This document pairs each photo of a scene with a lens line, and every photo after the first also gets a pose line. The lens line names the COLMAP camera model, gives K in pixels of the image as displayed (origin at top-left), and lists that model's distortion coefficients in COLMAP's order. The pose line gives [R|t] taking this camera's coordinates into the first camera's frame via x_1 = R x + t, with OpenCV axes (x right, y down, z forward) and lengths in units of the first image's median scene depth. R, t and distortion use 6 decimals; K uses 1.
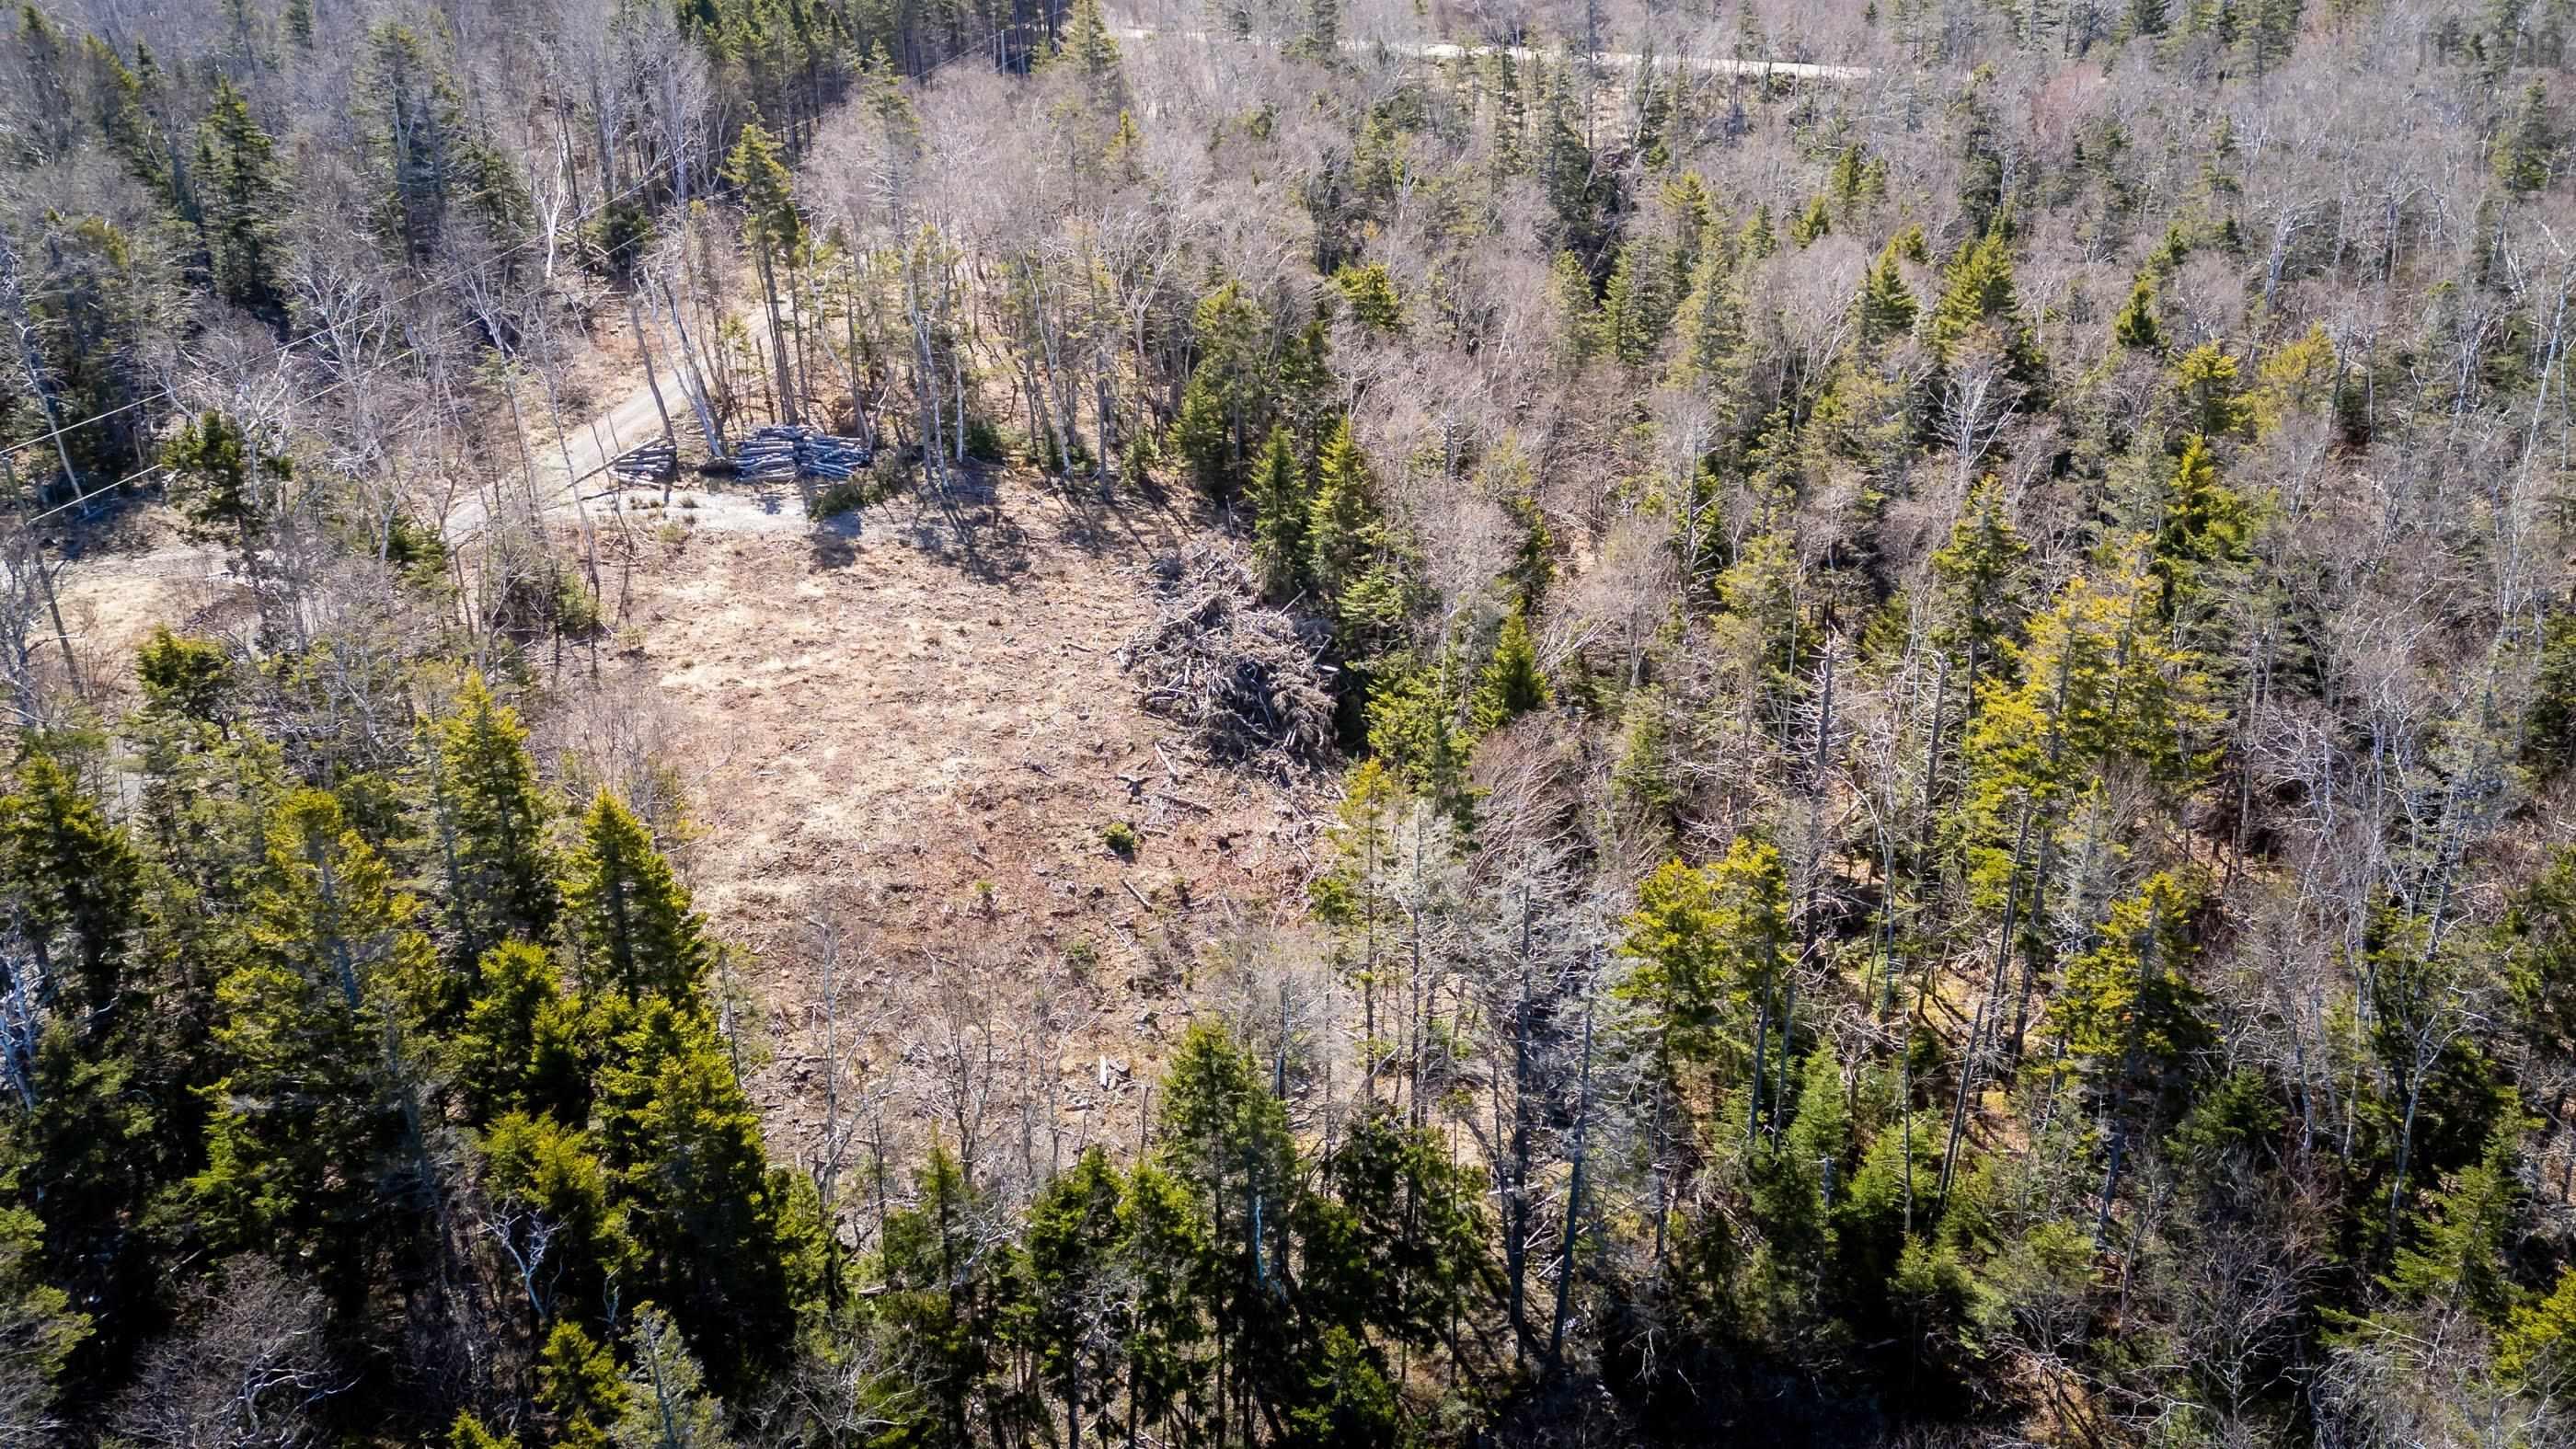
lens RADIAL K [[1875.8, 0, 1308.0], [0, 1875.8, 718.7], [0, 0, 1]] dist [0.084069, -0.088453]
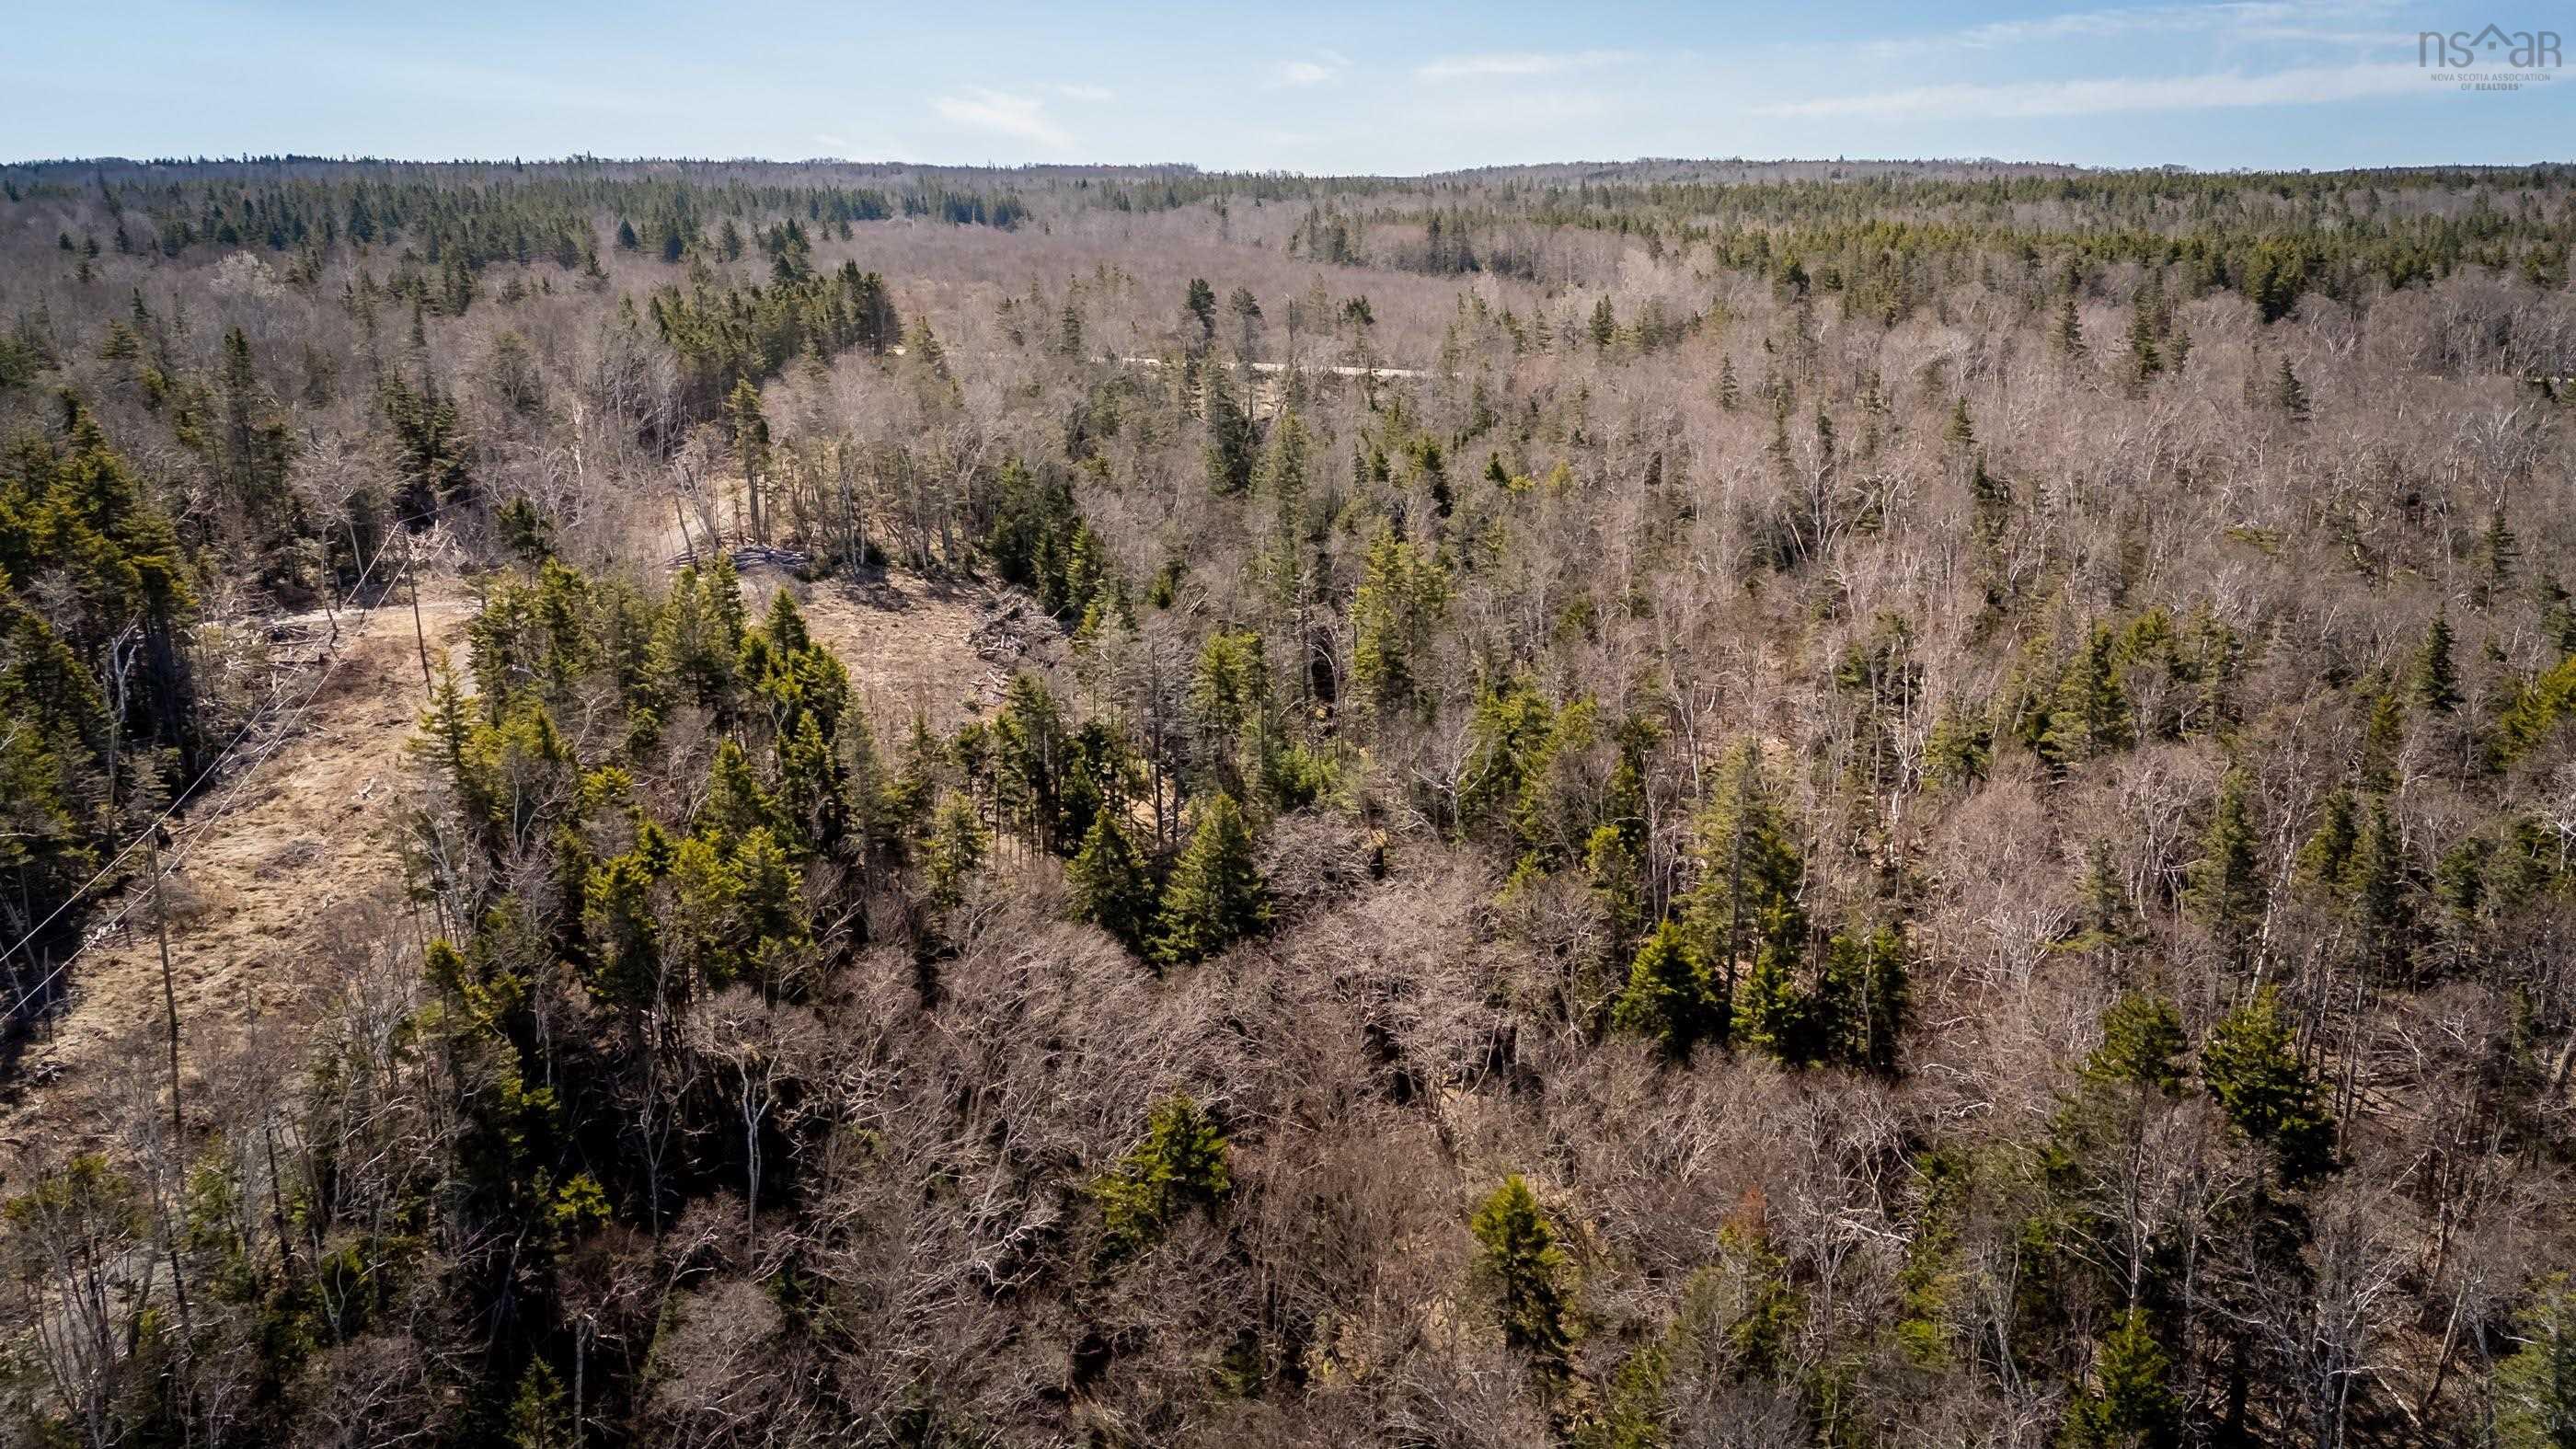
lens RADIAL K [[1875.8, 0, 1308.0], [0, 1875.8, 718.7], [0, 0, 1]] dist [0.084069, -0.088453]
pose [[0.992505, -0.031459, 0.118082, 0.013254], [0.051237, 0.984385, -0.168405, 0.342785], [-0.110940, 0.173193, 0.978620, -0.775542]]
